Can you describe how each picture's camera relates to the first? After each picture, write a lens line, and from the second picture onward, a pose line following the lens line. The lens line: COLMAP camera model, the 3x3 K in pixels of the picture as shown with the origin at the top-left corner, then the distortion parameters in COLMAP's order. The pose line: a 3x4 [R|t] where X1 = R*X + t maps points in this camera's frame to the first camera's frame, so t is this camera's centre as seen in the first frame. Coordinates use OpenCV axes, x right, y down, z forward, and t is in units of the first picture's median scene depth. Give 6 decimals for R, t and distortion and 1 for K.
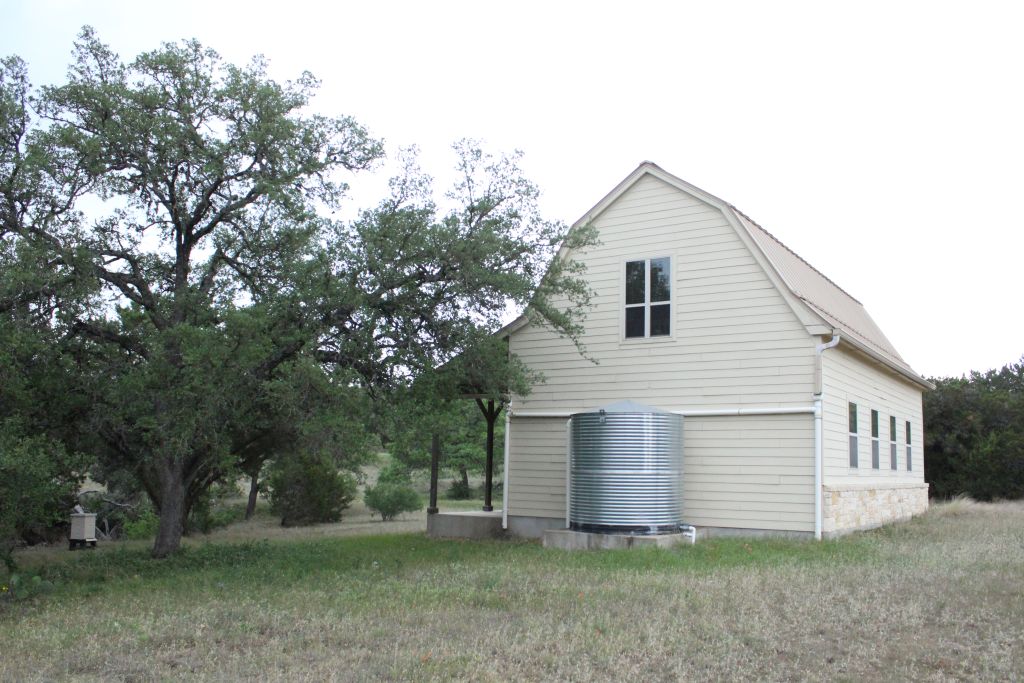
lens RADIAL K [[867.8, 0, 512.0], [0, 867.8, 341.5], [0, 0, 1]] dist [-0.177658, 0.179700]
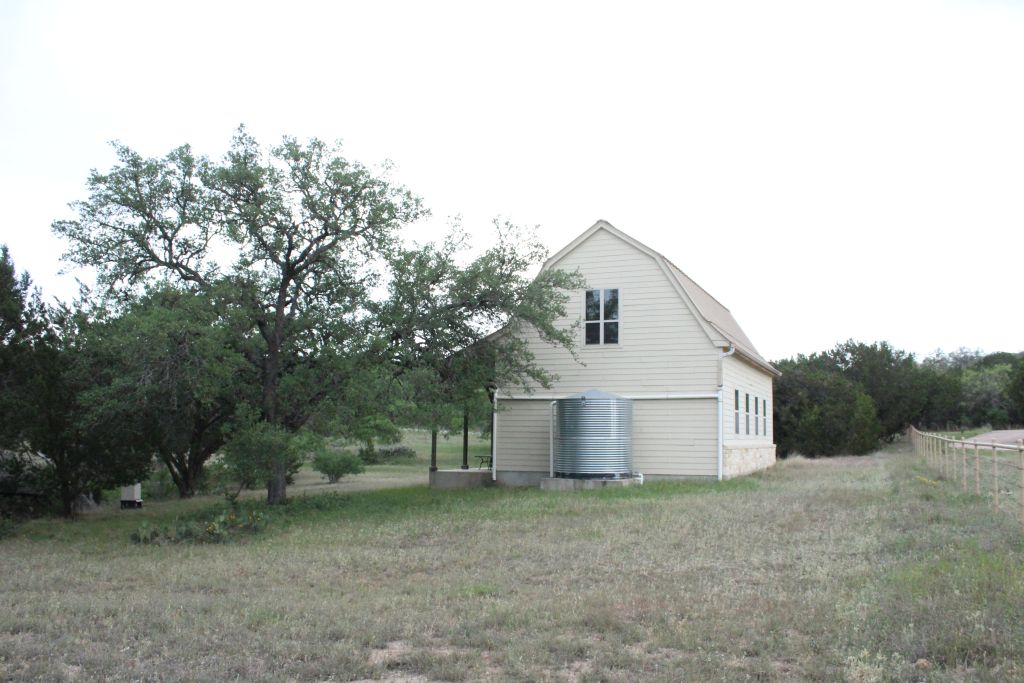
lens RADIAL K [[867.8, 0, 512.0], [0, 867.8, 341.5], [0, 0, 1]] dist [-0.177658, 0.179700]
pose [[0.981822, 0.006093, 0.189705, -0.265874], [-0.013209, 0.999255, 0.036269, -0.060738], [-0.189343, -0.038115, 0.981171, -0.388583]]
